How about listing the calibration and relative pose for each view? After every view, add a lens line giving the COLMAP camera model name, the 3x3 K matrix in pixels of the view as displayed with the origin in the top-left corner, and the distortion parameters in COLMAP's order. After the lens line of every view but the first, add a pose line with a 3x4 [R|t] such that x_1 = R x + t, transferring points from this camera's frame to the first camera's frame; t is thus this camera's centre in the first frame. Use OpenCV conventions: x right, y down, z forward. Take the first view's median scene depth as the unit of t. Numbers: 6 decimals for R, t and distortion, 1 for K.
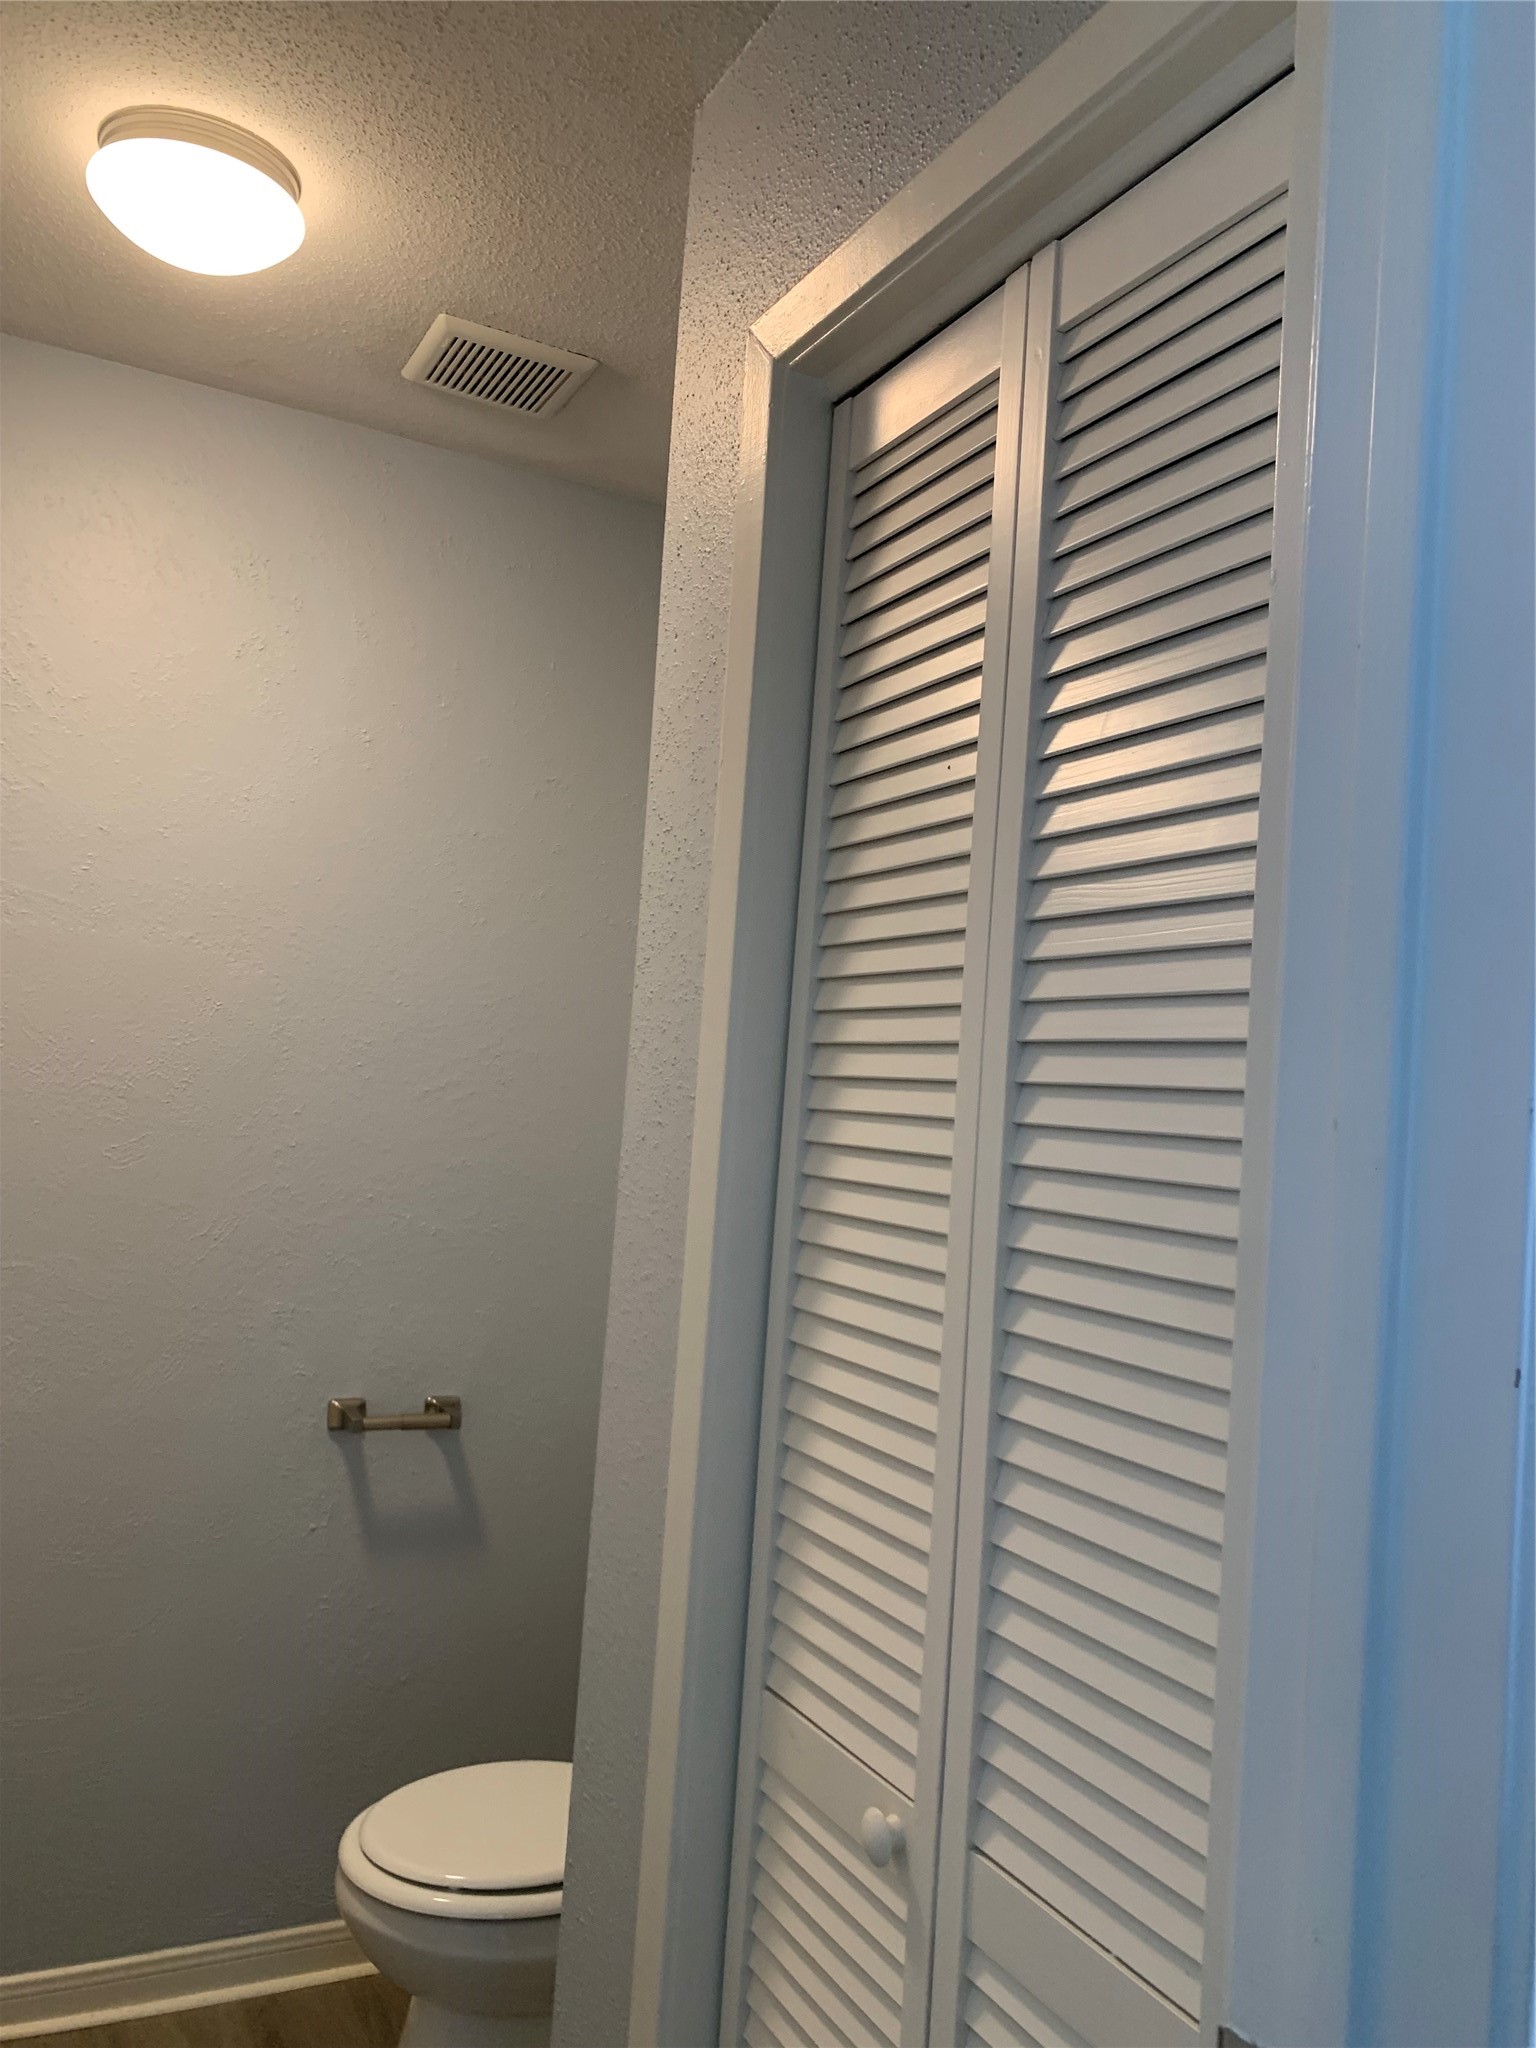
lens RADIAL K [[1573.2, 0, 791.9], [0, 1573.2, 1023.4], [0, 0, 1]] dist [0.047851, -0.054556]
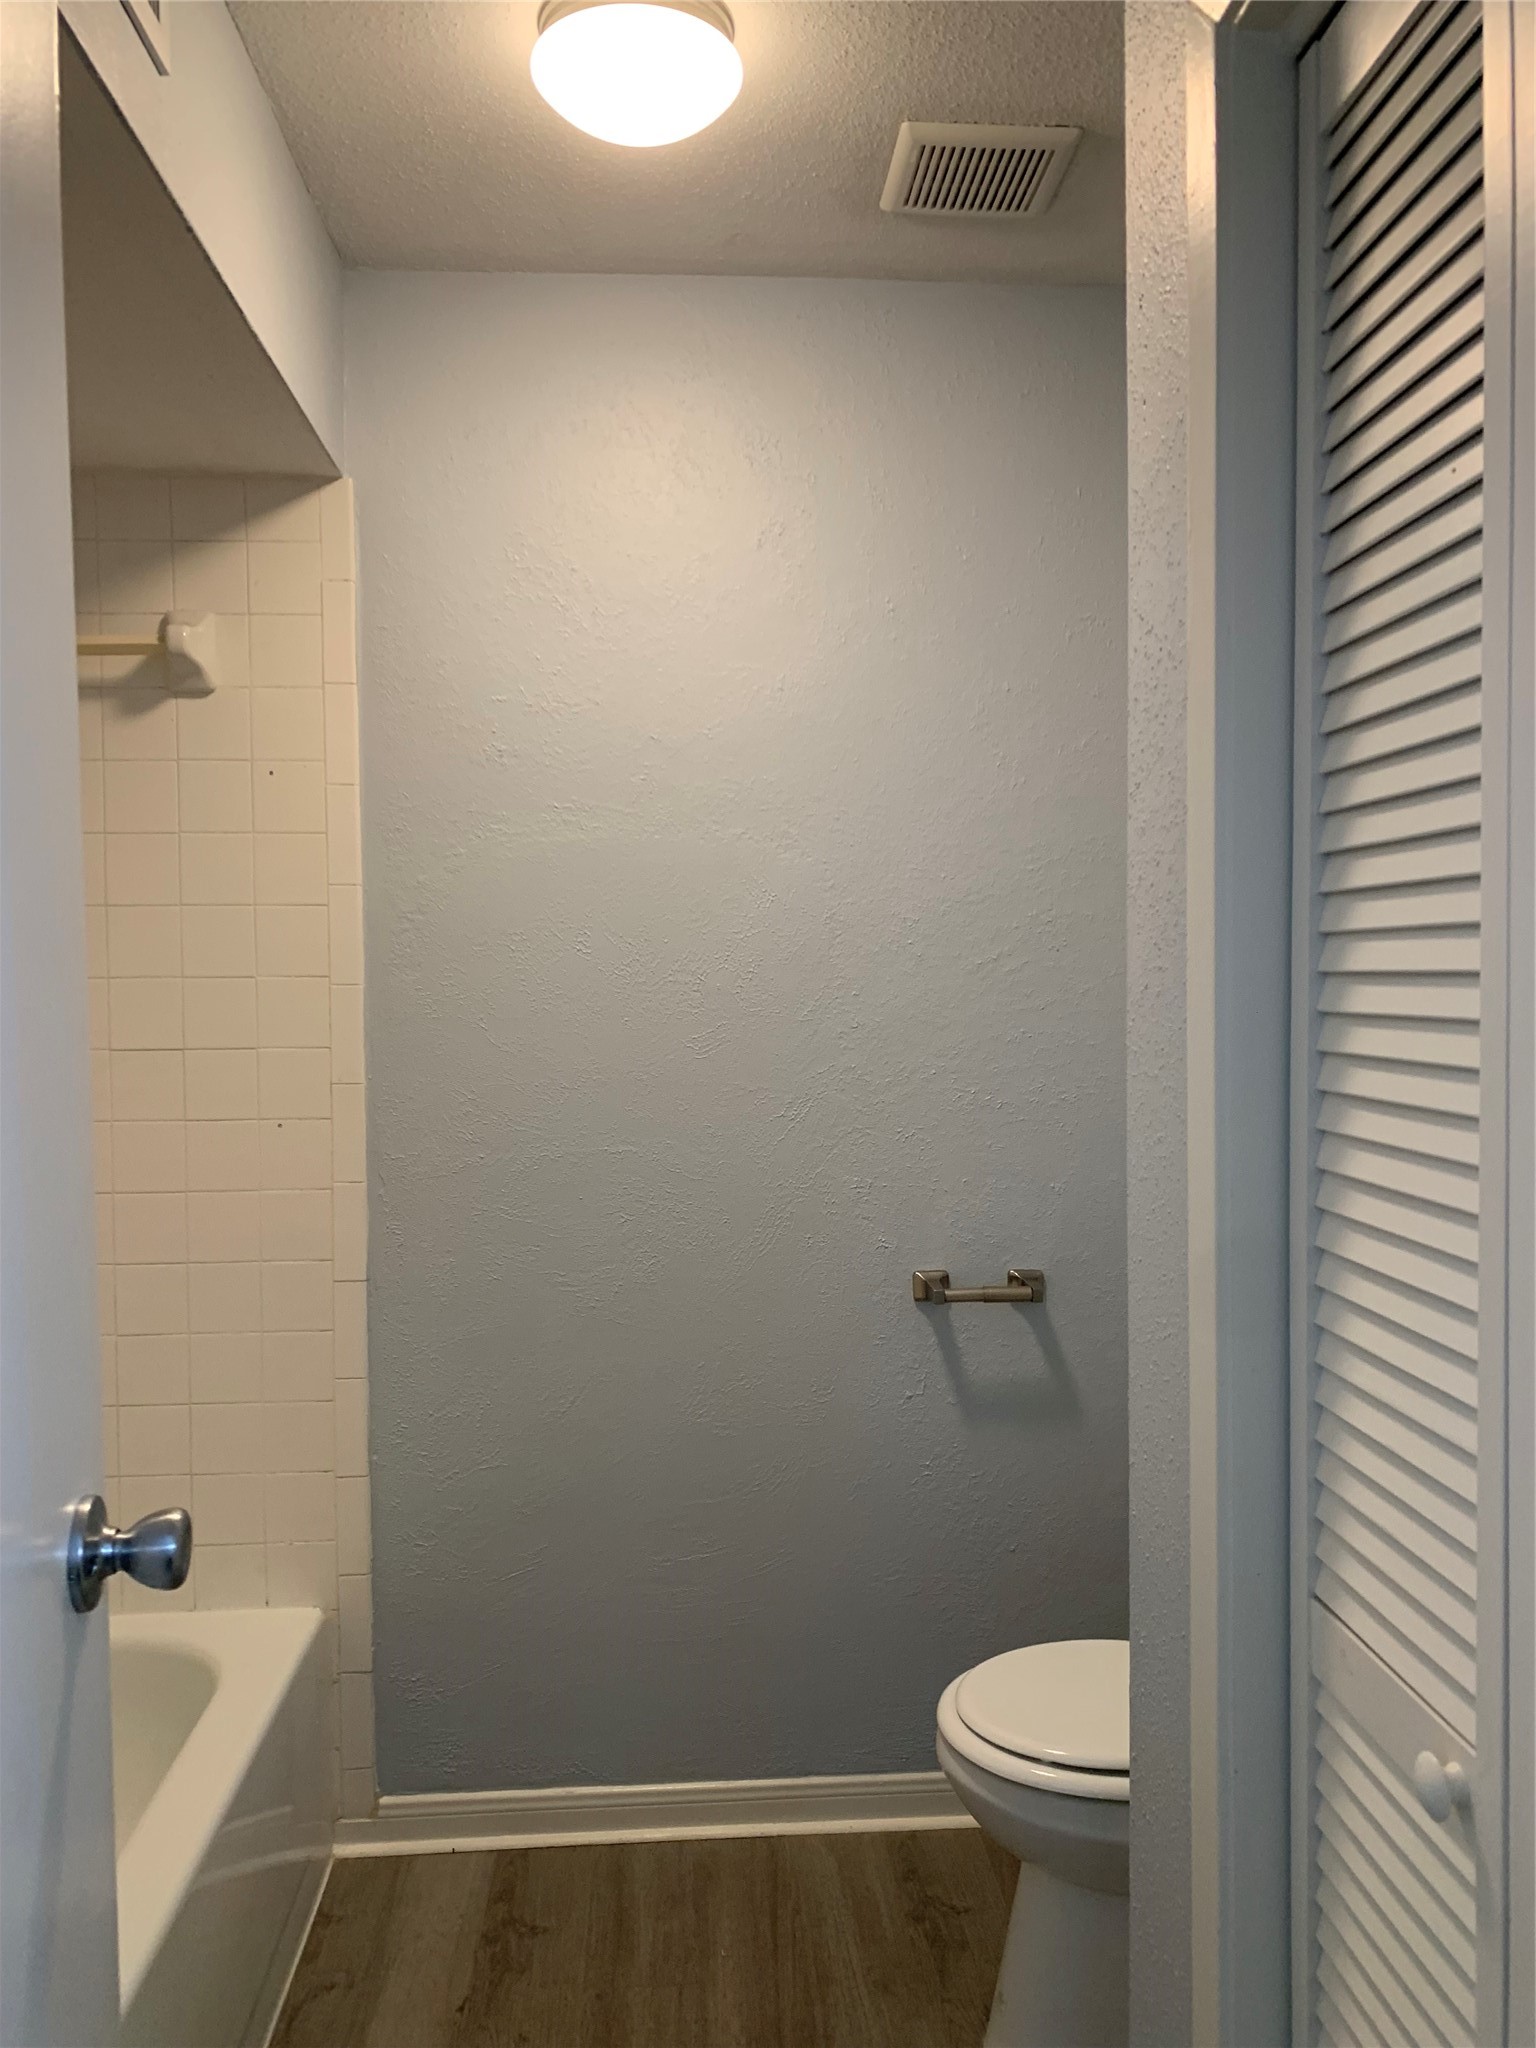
lens RADIAL K [[1492.2, 0, 859.9], [0, 1492.2, 1059.3], [0, 0, 1]] dist [0.072770, -0.130327]
pose [[0.910273, -0.058295, -0.409884, 0.099704], [0.095933, 0.992791, 0.071850, 0.036408], [0.402741, -0.104724, 0.909303, 0.155291]]
